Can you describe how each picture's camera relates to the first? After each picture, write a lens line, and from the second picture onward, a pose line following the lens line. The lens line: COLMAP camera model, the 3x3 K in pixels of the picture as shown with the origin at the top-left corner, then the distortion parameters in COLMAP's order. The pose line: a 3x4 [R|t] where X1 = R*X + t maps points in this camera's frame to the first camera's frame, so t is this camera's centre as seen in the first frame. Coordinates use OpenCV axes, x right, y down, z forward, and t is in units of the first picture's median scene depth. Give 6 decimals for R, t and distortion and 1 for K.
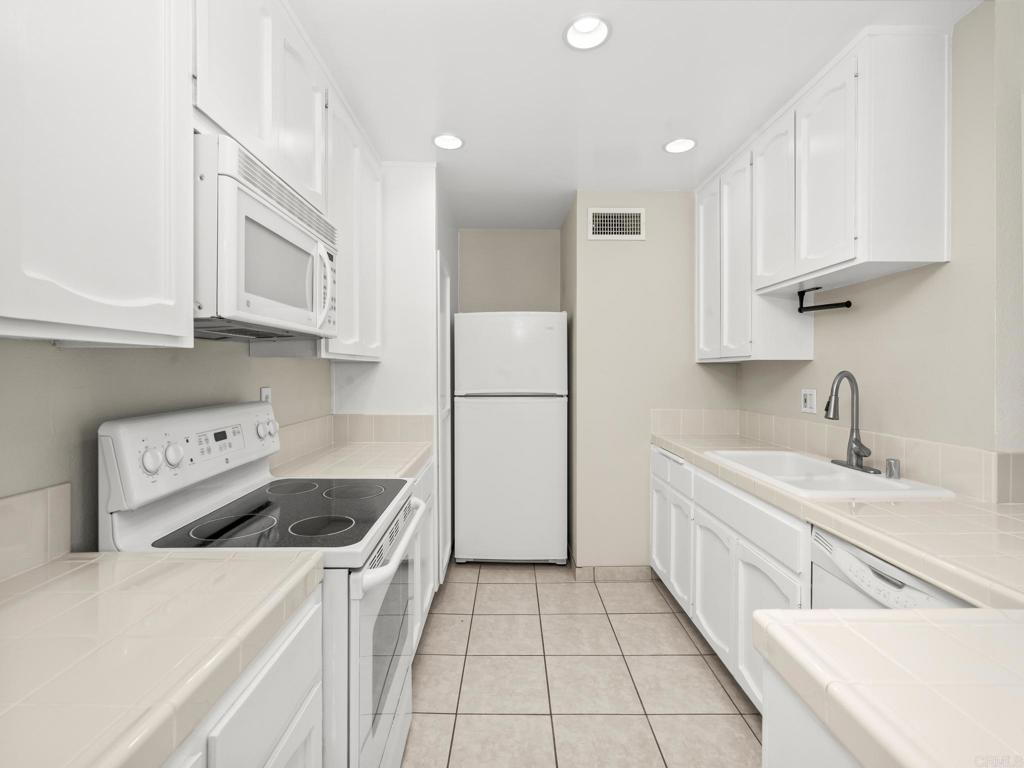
lens RADIAL K [[466.0, 0, 510.4], [0, 466.0, 374.8], [0, 0, 1]] dist [0.003539, -0.000541]
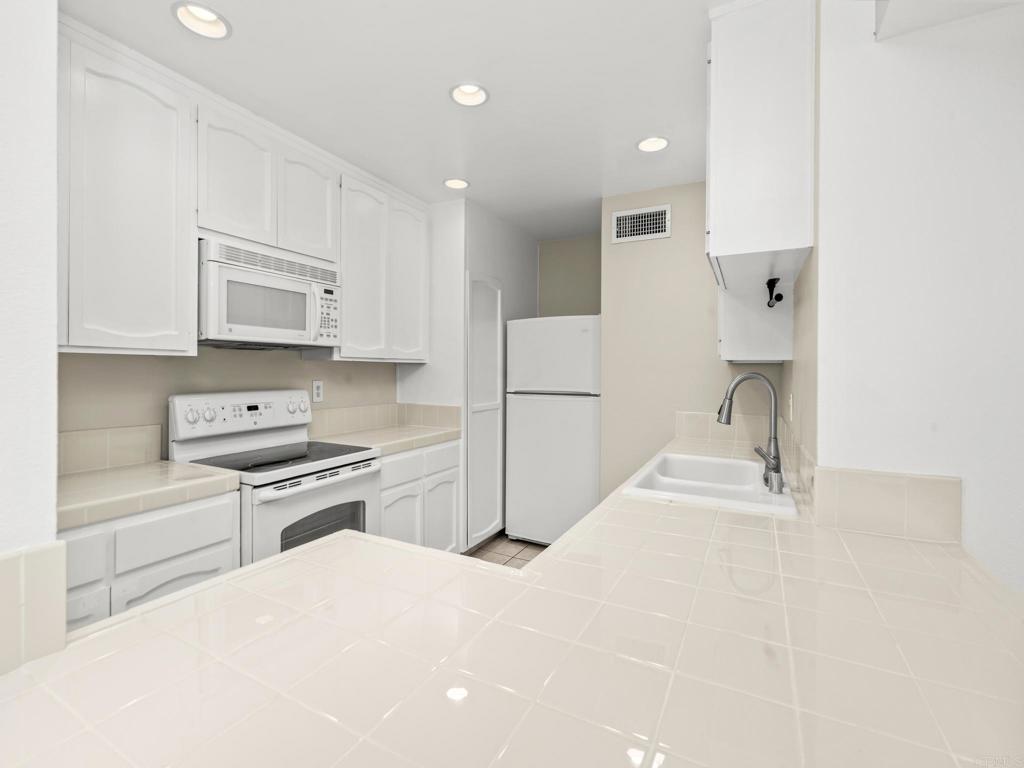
lens RADIAL K [[466.0, 0, 494.9], [0, 466.0, 377.0], [0, 0, 1]] dist [0.003539, -0.000541]
pose [[0.880141, 0.012176, -0.474556, 0.768763], [-0.011149, 0.999925, 0.004978, 0.002059], [0.474581, 0.000910, 0.880211, -0.044997]]
